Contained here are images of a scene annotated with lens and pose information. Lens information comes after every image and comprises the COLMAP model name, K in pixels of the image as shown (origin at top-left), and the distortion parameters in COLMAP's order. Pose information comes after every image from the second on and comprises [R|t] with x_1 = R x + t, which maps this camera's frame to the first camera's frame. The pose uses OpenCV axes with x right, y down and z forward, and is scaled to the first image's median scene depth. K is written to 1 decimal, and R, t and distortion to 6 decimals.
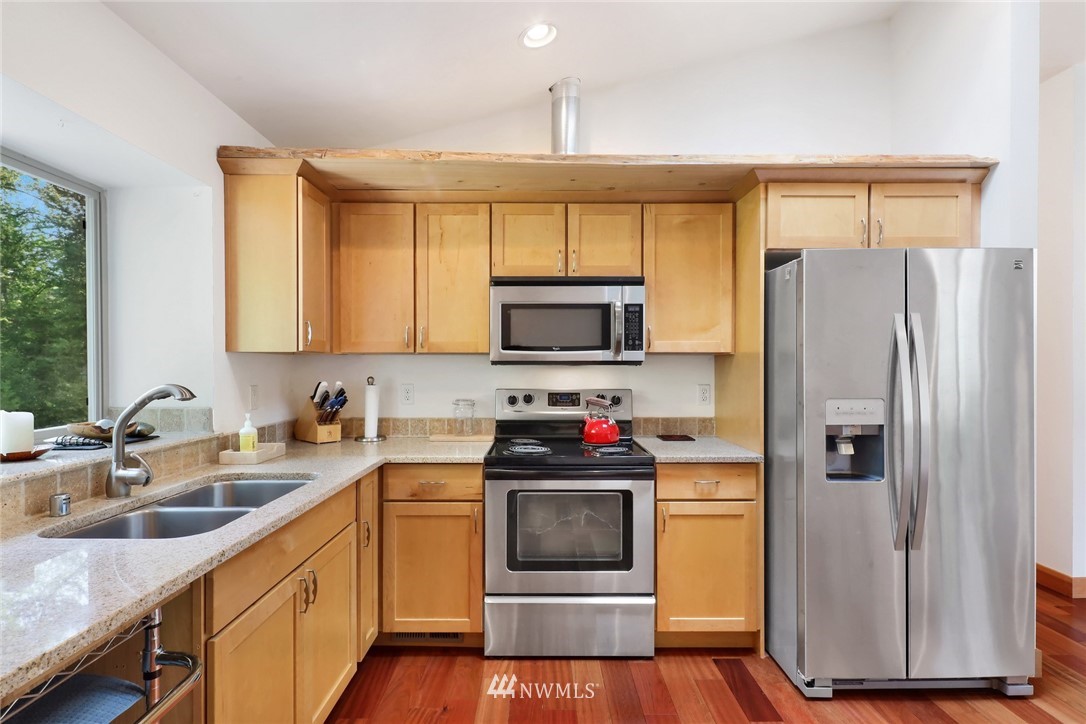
lens RADIAL K [[533.8, 0, 546.1], [0, 533.8, 368.5], [0, 0, 1]] dist [0.004072, -0.001362]
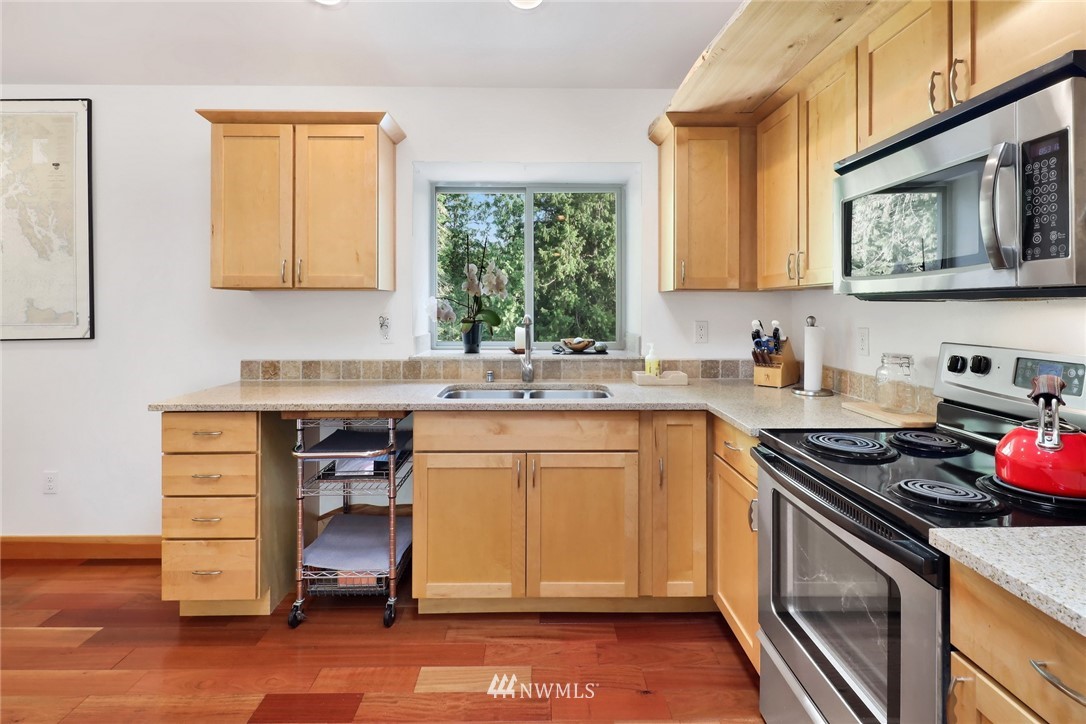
lens RADIAL K [[528.6, 0, 544.4], [0, 528.6, 307.6], [0, 0, 1]] dist [0.002769, -0.000046]
pose [[0.020475, 0.003705, -0.999784, 0.570787], [-0.004719, 0.999982, 0.003609, 0.001382], [0.999779, 0.004644, 0.020492, 0.682510]]
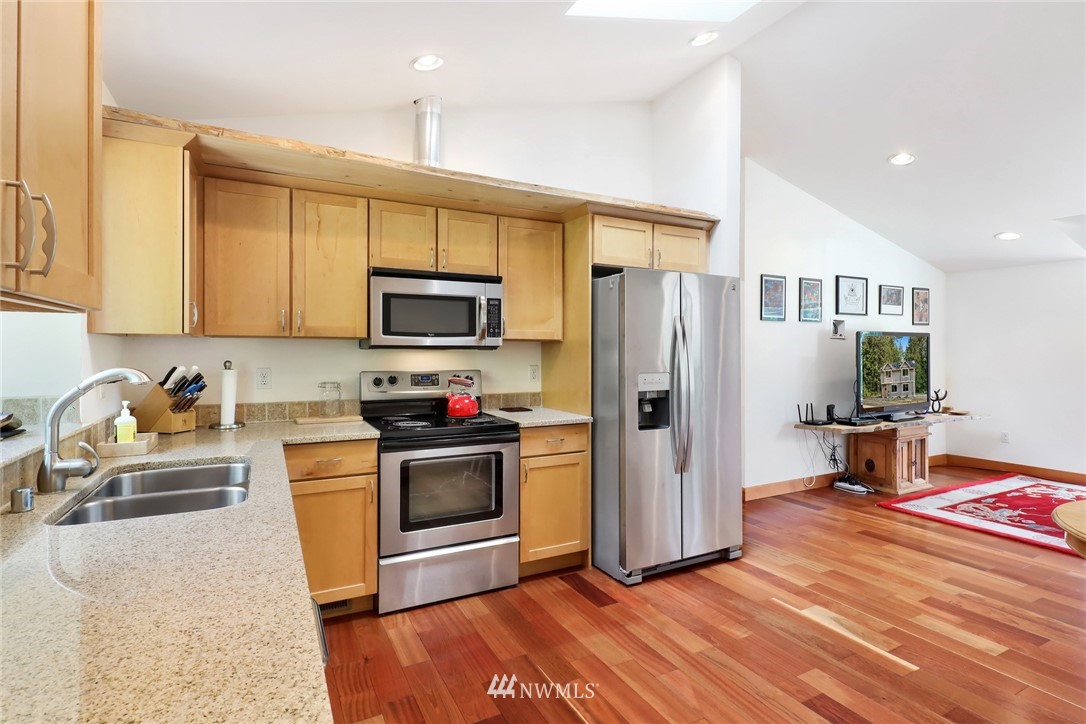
lens RADIAL K [[544.9, 0, 543.3], [0, 544.9, 350.3], [0, 0, 1]] dist [0.006230, -0.000870]
pose [[0.882078, 0.002586, 0.471096, -0.339450], [0.000420, 0.999980, -0.006276, 0.003780], [-0.471103, 0.005734, 0.882060, -0.146757]]
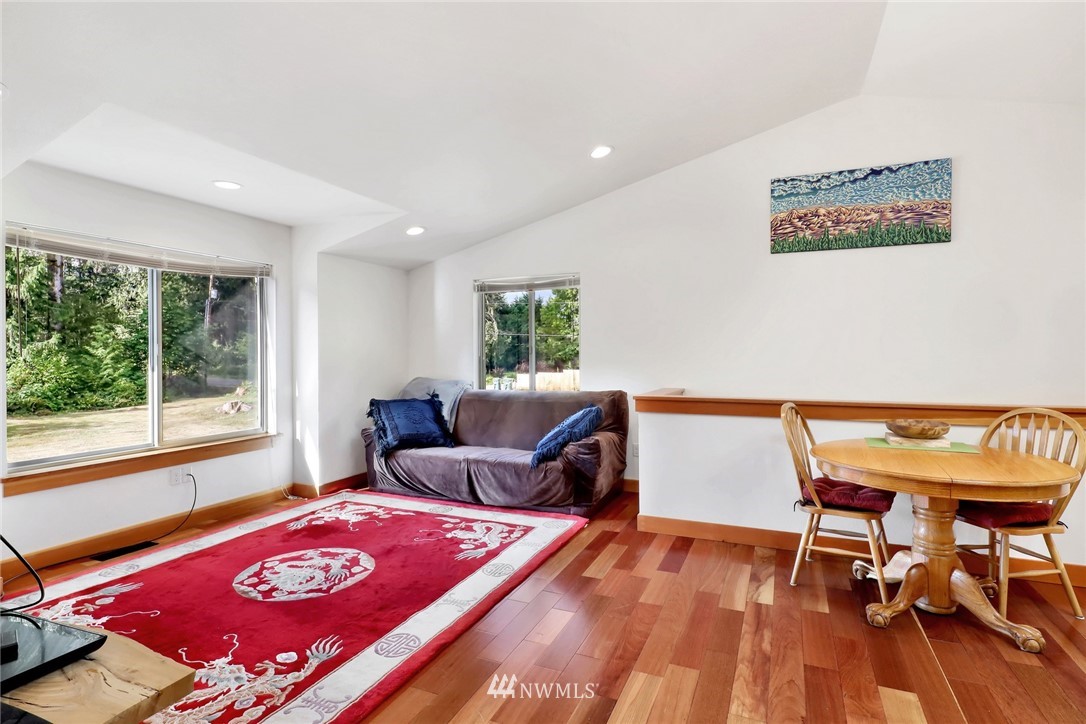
lens RADIAL K [[544.9, 0, 543.3], [0, 544.9, 350.3], [0, 0, 1]] dist [0.006230, -0.000870]
pose [[-0.915098, 0.005051, 0.403200, 1.006245], [0.006373, 0.999978, 0.001937, 0.004567], [-0.403181, 0.004342, -0.915110, 1.333432]]
